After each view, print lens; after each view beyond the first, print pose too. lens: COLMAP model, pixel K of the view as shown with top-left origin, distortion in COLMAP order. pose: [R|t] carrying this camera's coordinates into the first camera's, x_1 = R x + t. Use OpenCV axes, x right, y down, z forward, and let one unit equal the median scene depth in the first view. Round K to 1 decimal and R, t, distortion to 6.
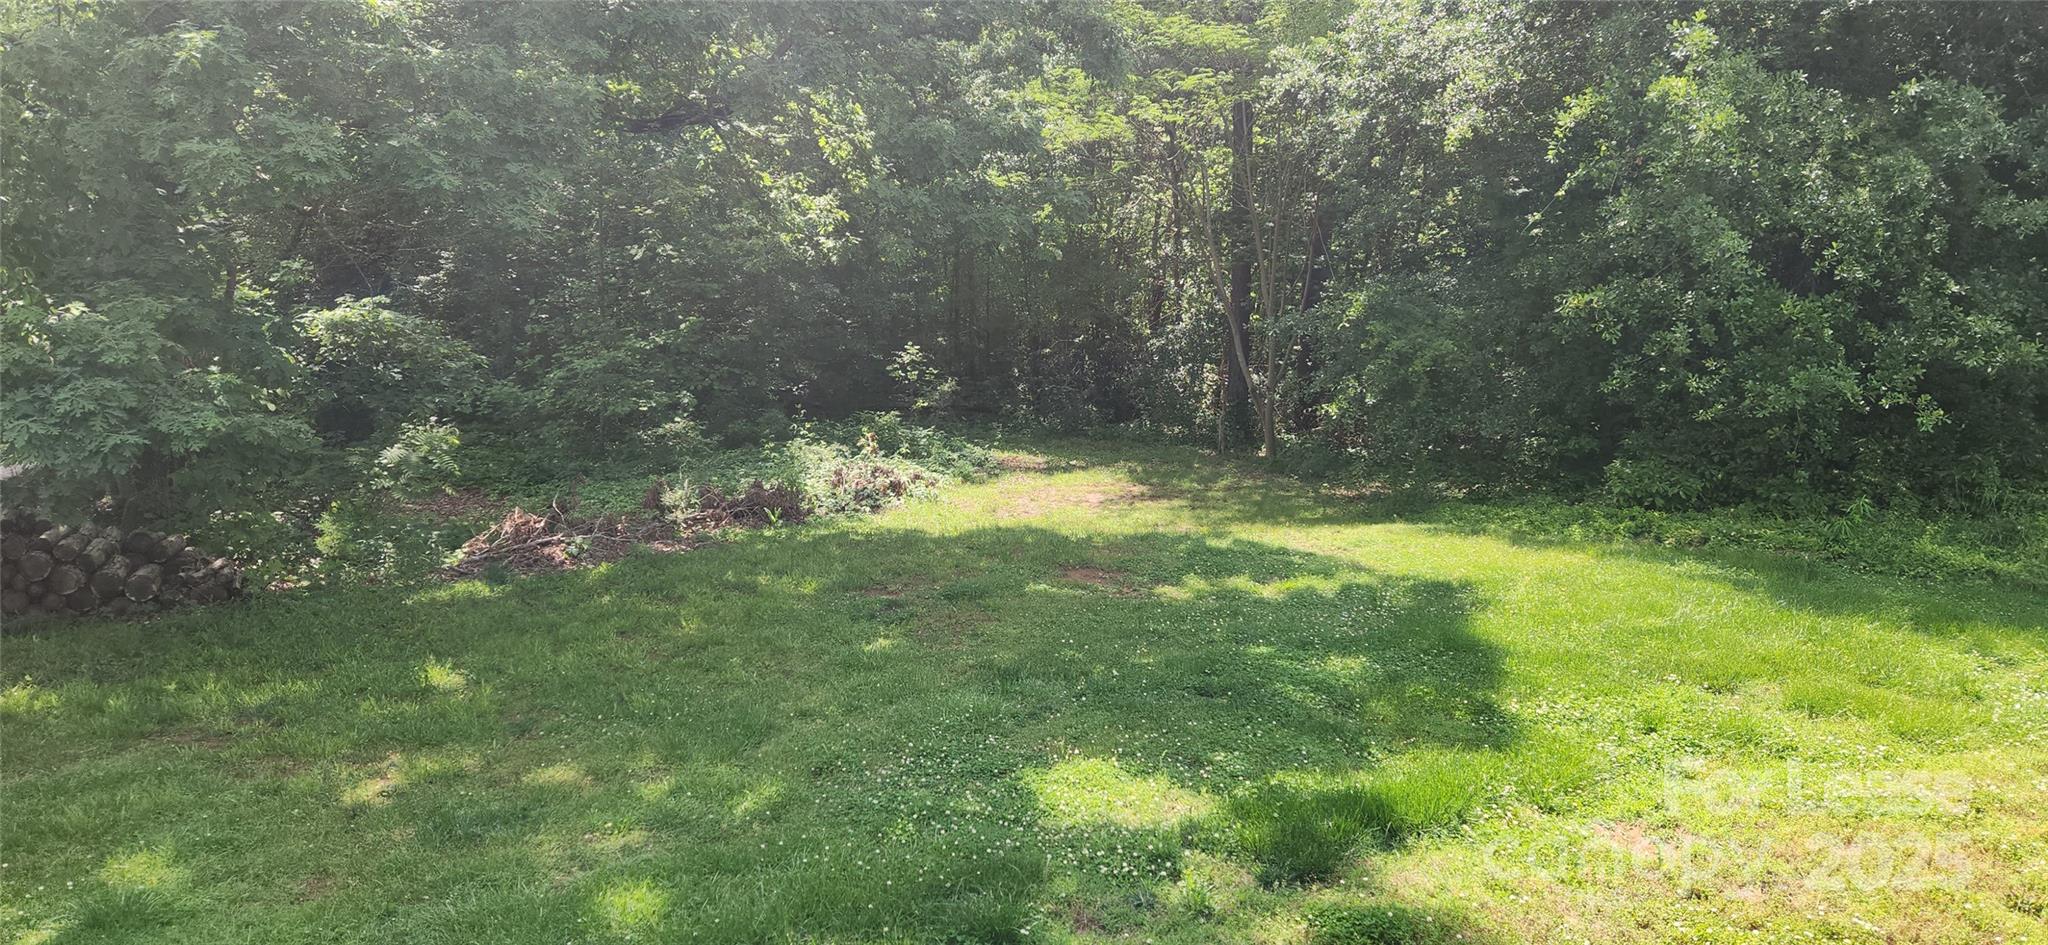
lens RADIAL K [[1380.6, 0, 1061.1], [0, 1380.6, 465.9], [0, 0, 1]] dist [0.095275, -0.098681]
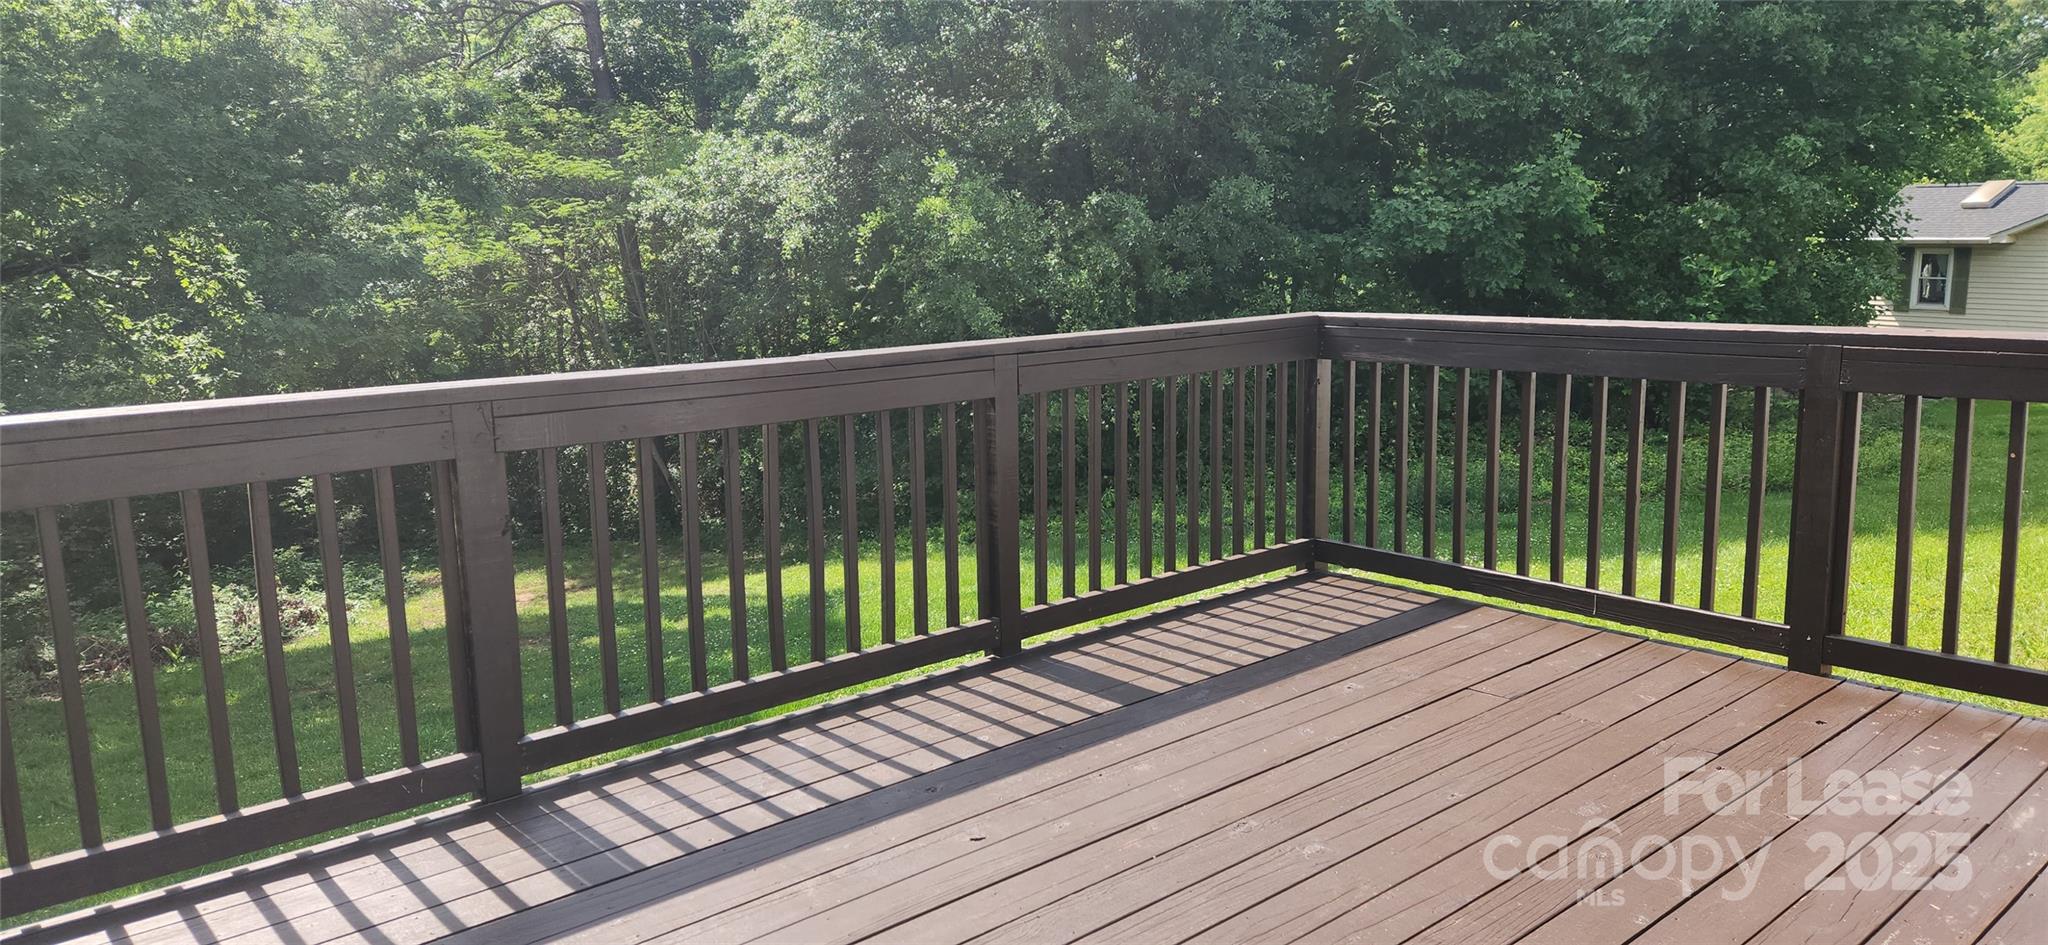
lens RADIAL K [[1380.6, 0, 1061.1], [0, 1380.6, 465.9], [0, 0, 1]] dist [0.095275, -0.098681]
pose [[0.917066, -0.117654, 0.380983, 0.006084], [0.146278, 0.988128, -0.046957, 0.043600], [-0.370935, 0.098792, 0.923389, -0.184518]]
